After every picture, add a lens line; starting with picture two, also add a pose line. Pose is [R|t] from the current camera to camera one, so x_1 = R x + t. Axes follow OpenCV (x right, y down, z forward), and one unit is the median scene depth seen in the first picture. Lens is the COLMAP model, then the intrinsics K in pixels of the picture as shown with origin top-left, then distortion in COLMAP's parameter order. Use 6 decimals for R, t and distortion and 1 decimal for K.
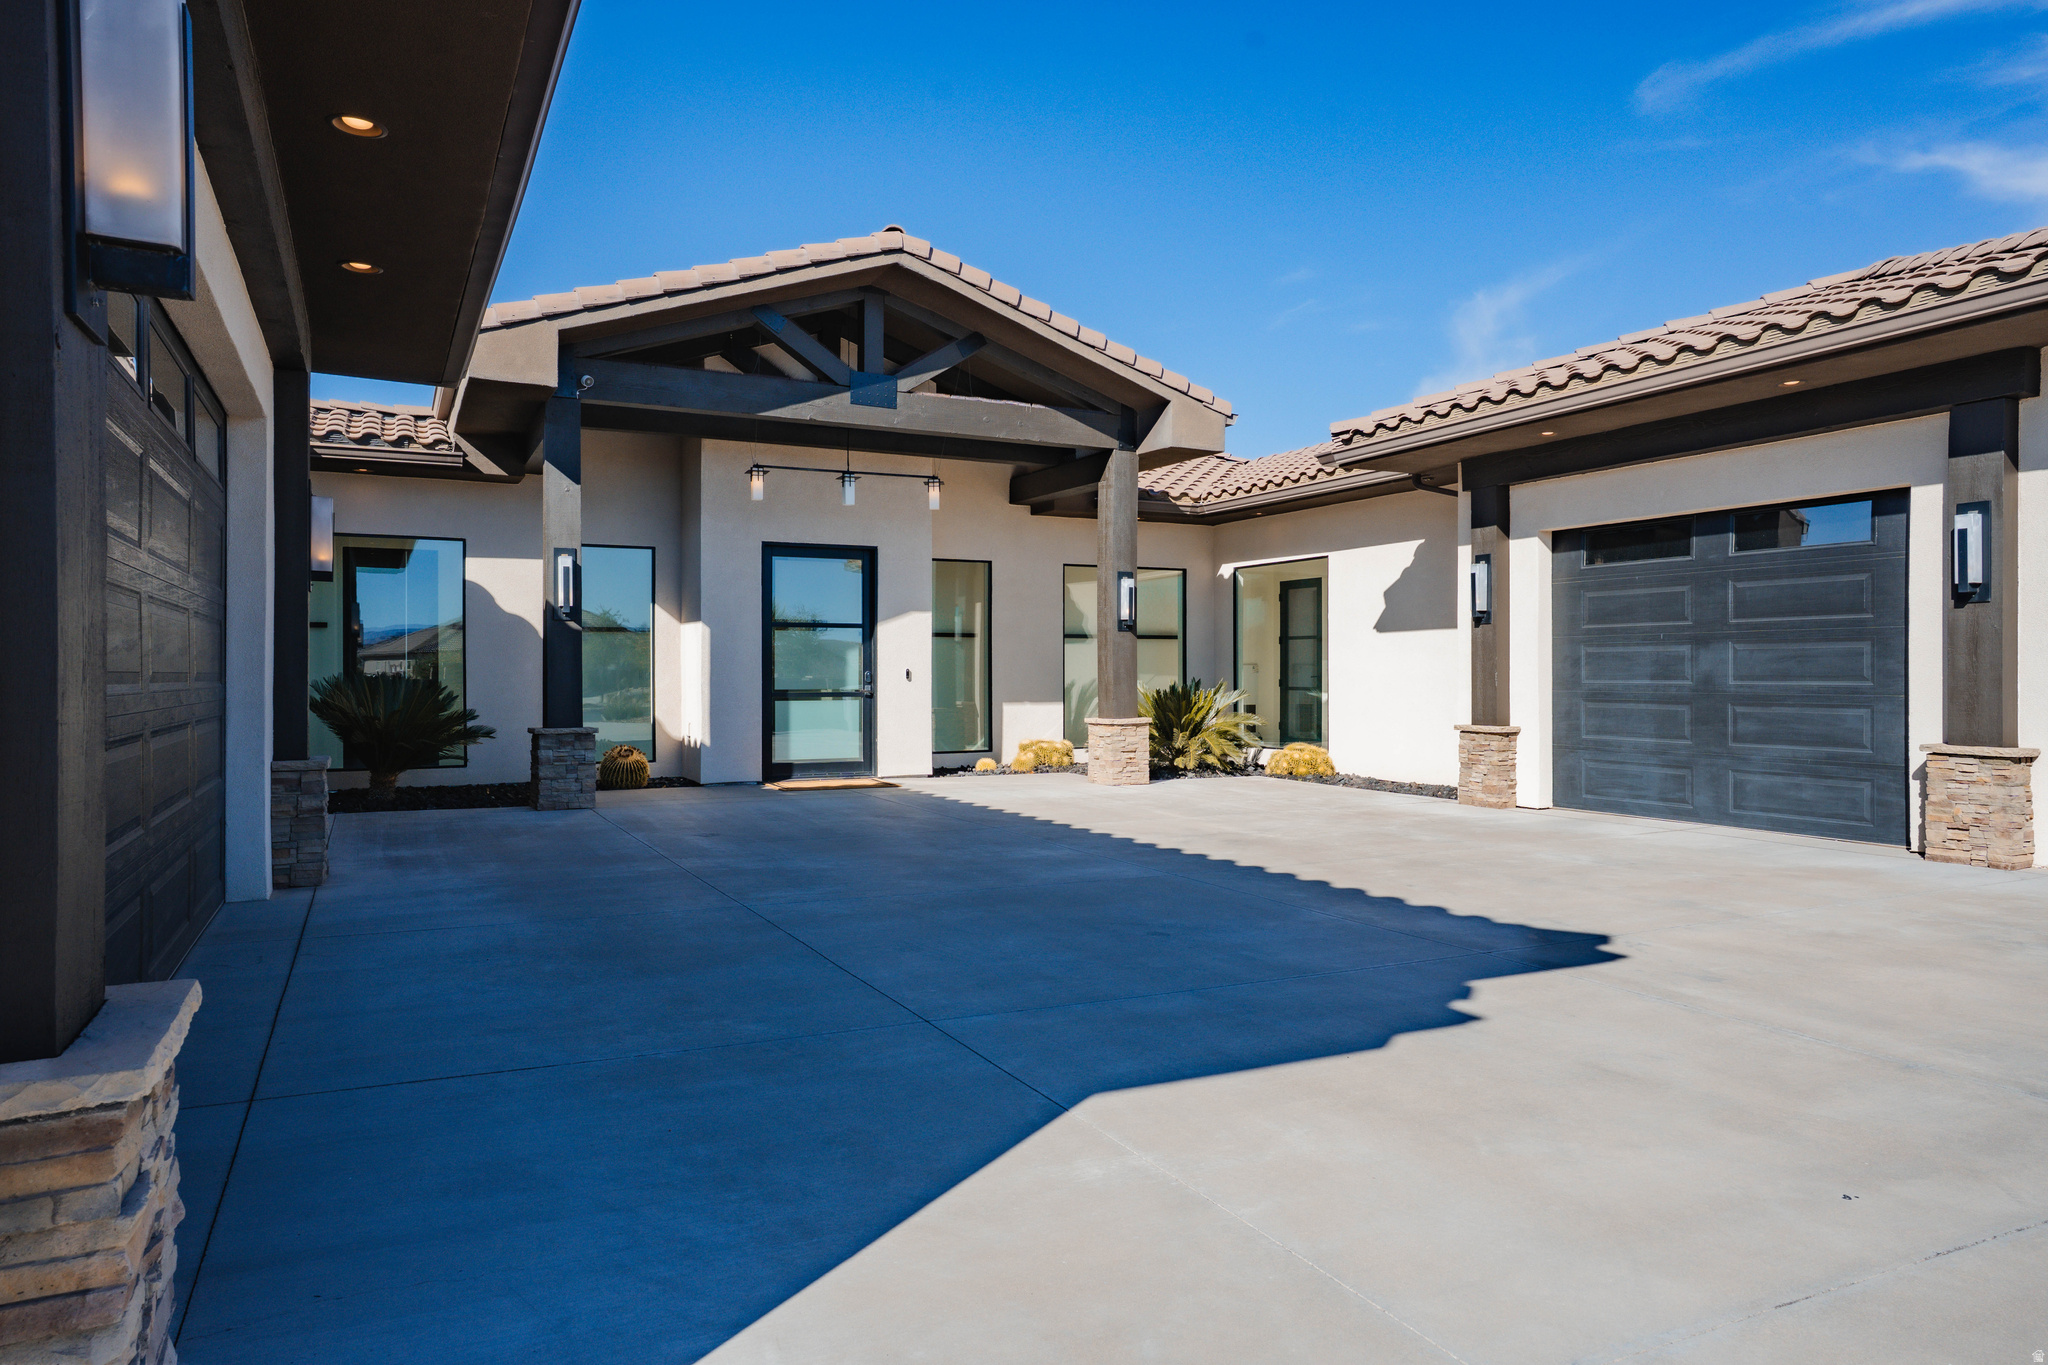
lens RADIAL K [[1293.6, 0, 1024.0], [0, 1293.6, 682.5], [0, 0, 1]] dist [-0.003332, -0.000492]
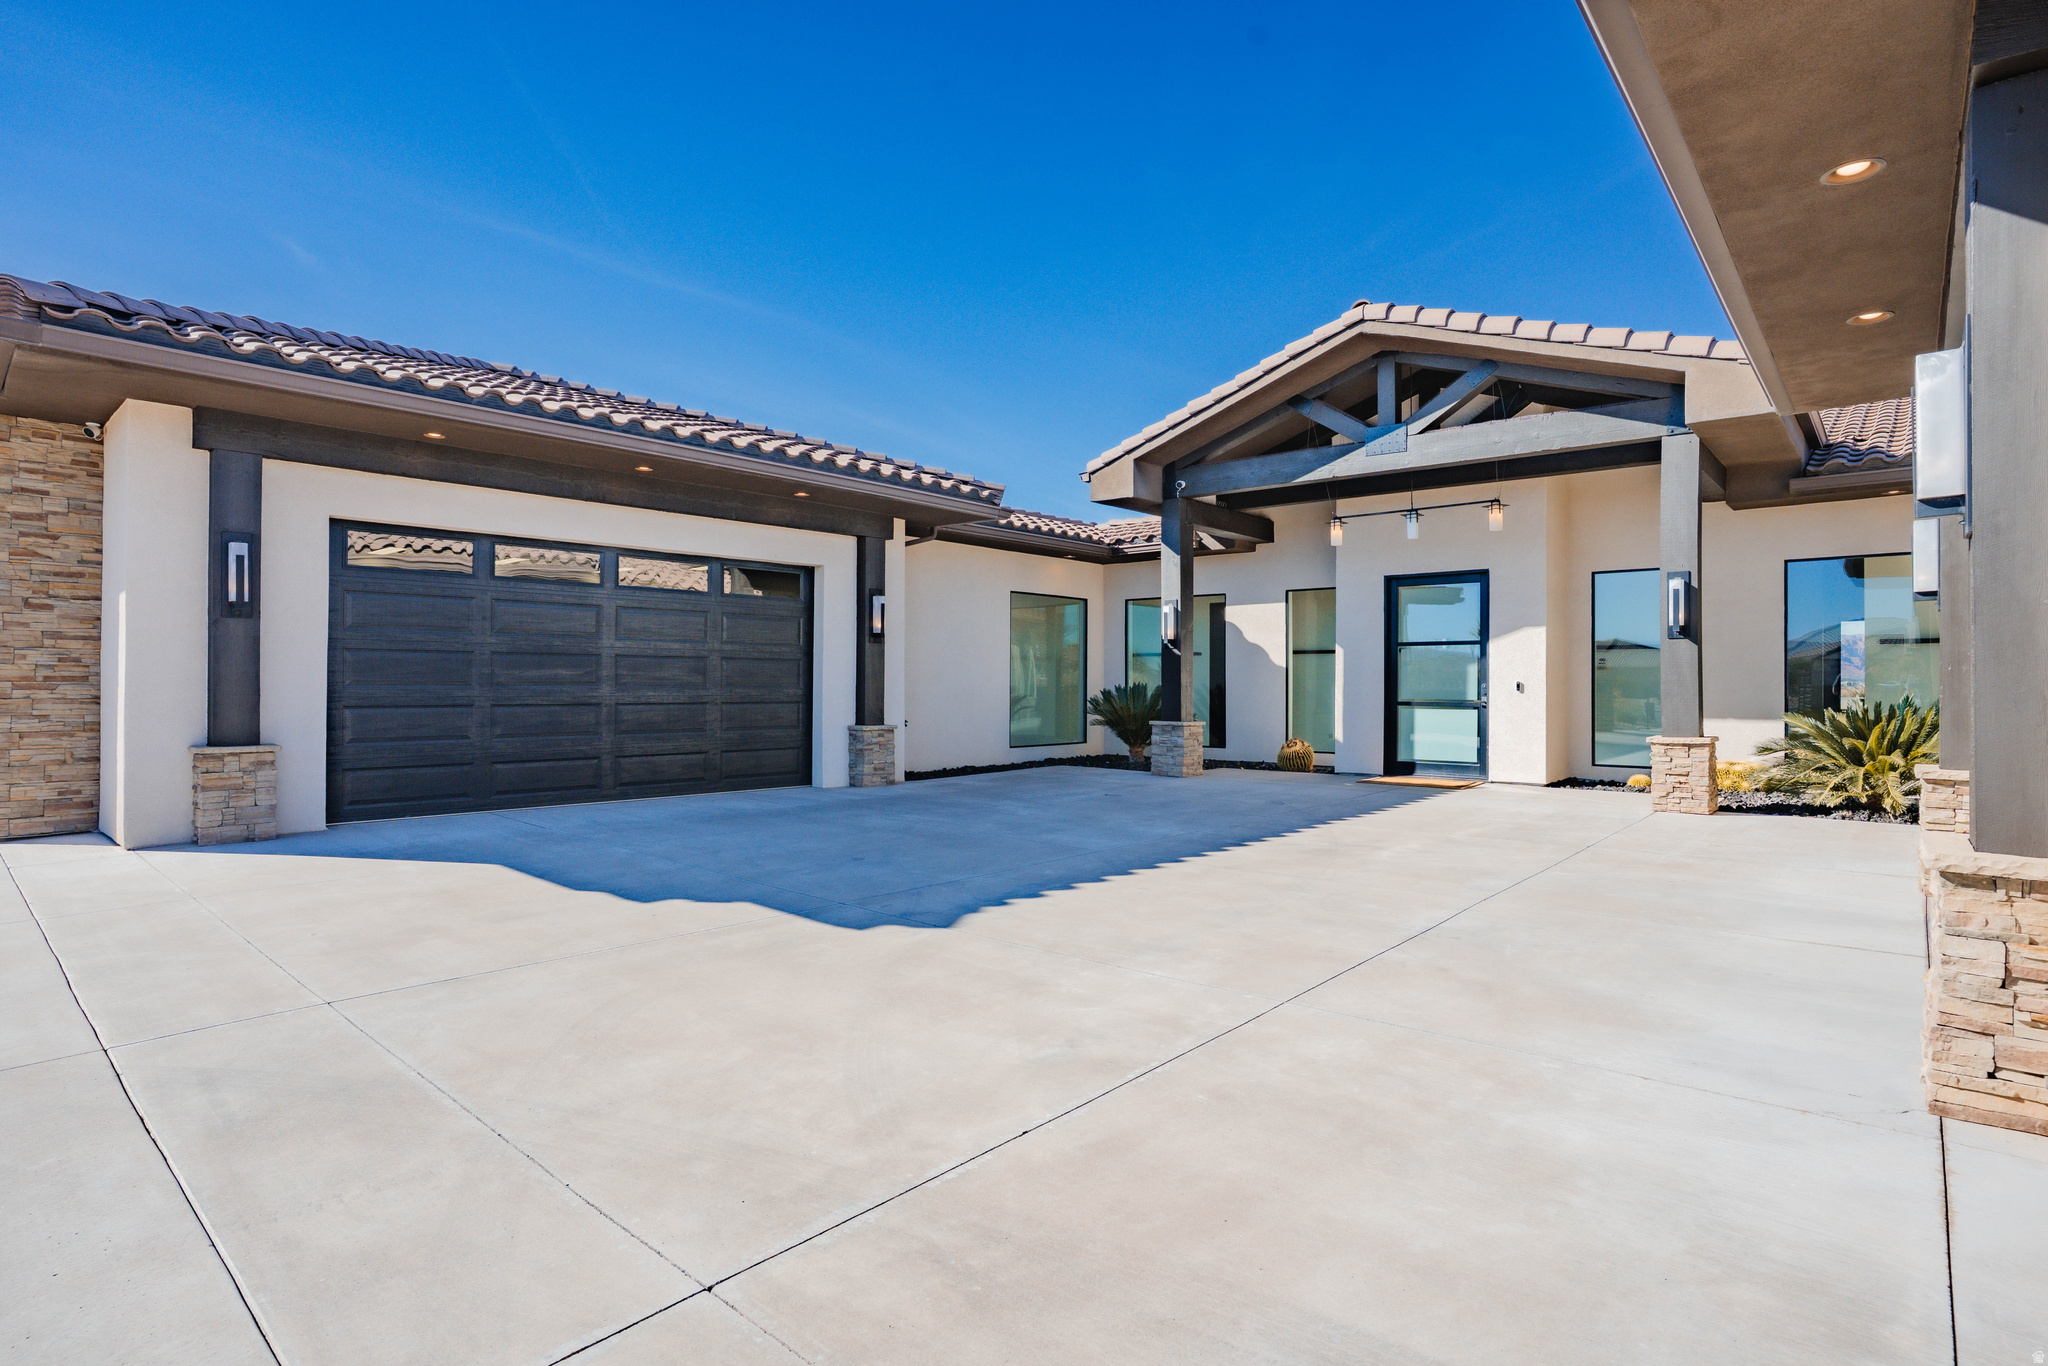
lens RADIAL K [[1057.4, 0, 1024.0], [0, 1057.4, 683.0], [0, 0, 1]] dist [0.033291, 0.000281]
pose [[0.403355, 0.001054, -0.915043, 0.561966], [-0.010043, 0.999944, -0.003275, -0.002594], [0.914988, 0.010510, 0.403343, 0.292100]]
